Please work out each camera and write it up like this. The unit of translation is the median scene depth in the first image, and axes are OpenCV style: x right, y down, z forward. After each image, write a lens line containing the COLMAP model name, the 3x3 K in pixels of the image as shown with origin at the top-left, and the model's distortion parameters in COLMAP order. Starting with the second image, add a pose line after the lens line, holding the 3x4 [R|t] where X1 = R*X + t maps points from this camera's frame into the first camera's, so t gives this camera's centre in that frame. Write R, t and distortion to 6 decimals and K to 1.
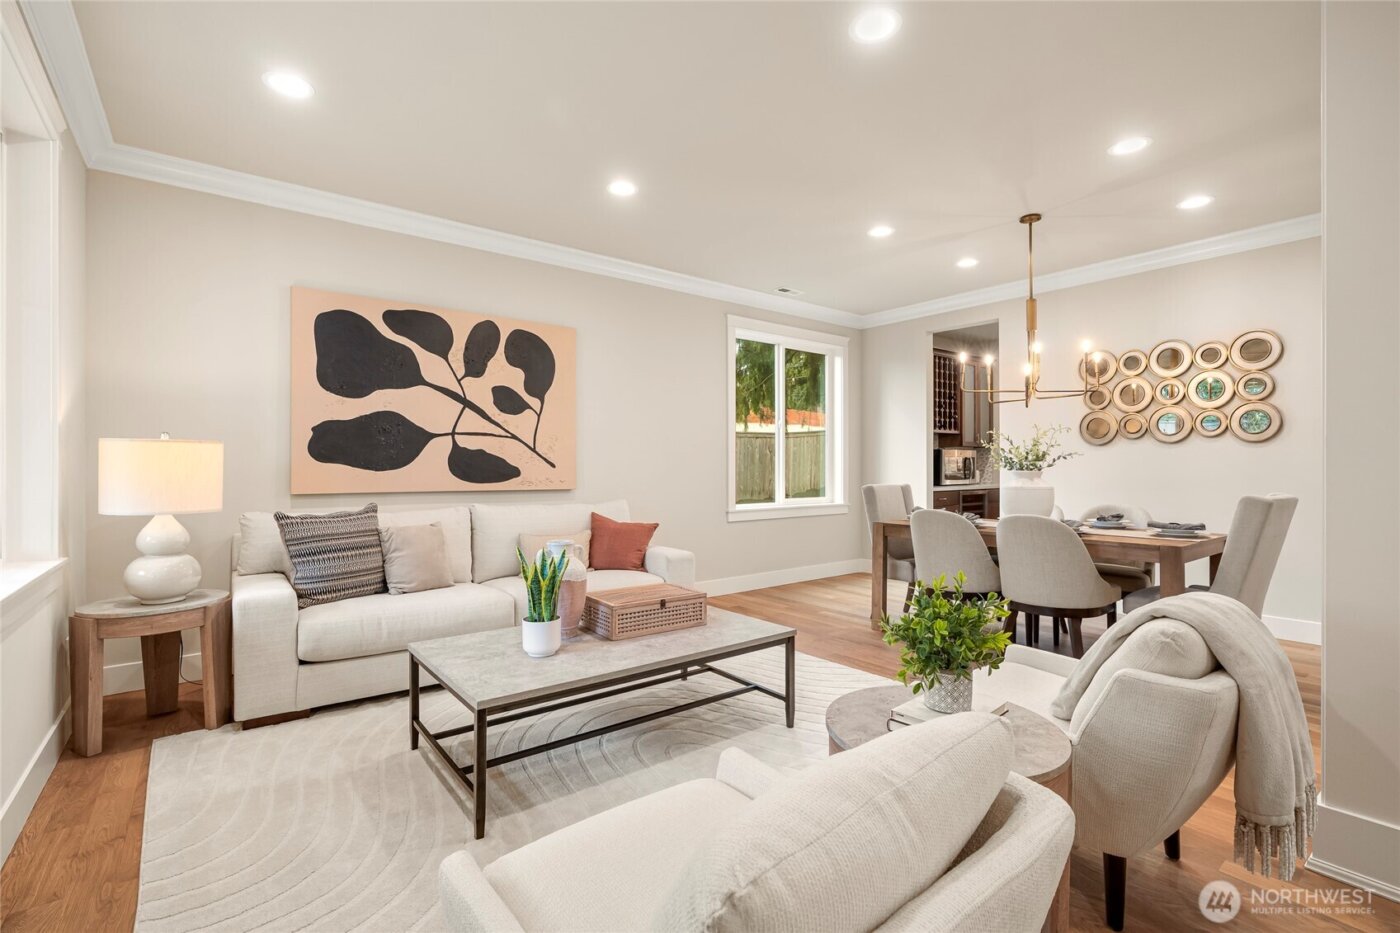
lens RADIAL K [[633.5, 0, 700.0], [0, 633.5, 466.5], [0, 0, 1]] dist [-0.000655, -0.000218]
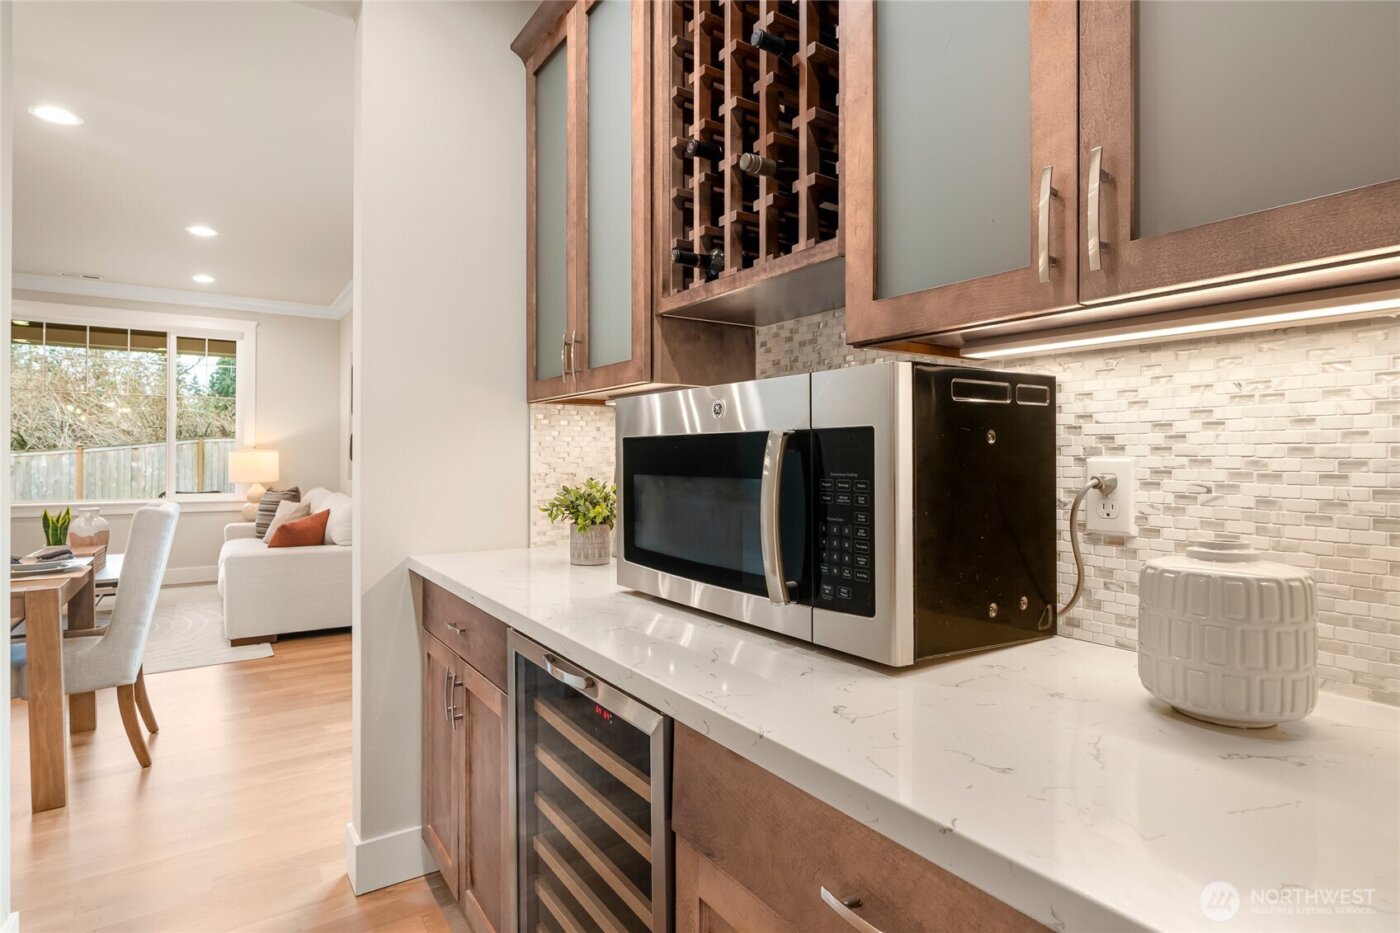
lens RADIAL K [[731.6, 0, 700.0], [0, 731.6, 466.5], [0, 0, 1]] dist [0.001076, 0.000505]
pose [[-0.073808, 0.009348, -0.997229, 1.031578], [-0.009018, 0.999909, 0.010041, -0.014655], [0.997232, 0.009734, -0.073717, 1.768108]]
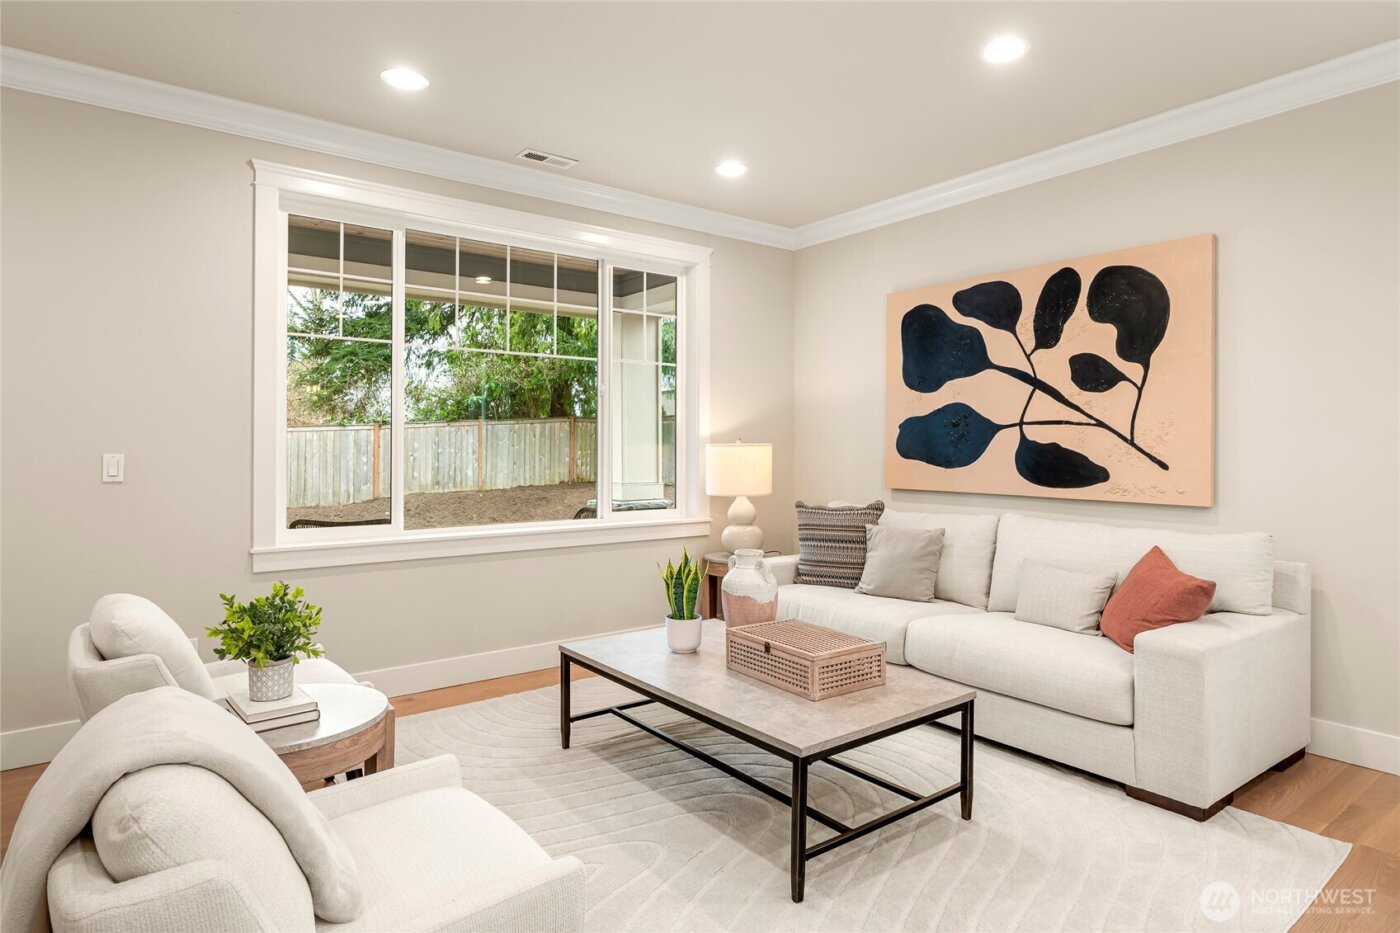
lens RADIAL K [[780.1, 0, 699.9], [0, 780.1, 447.4], [0, 0, 1]] dist [-0.001444, -0.000341]
pose [[-0.004230, -0.001038, -0.999991, 0.594670], [-0.002795, 0.999996, -0.001027, -0.020032], [0.999987, 0.002790, -0.004233, 0.596867]]
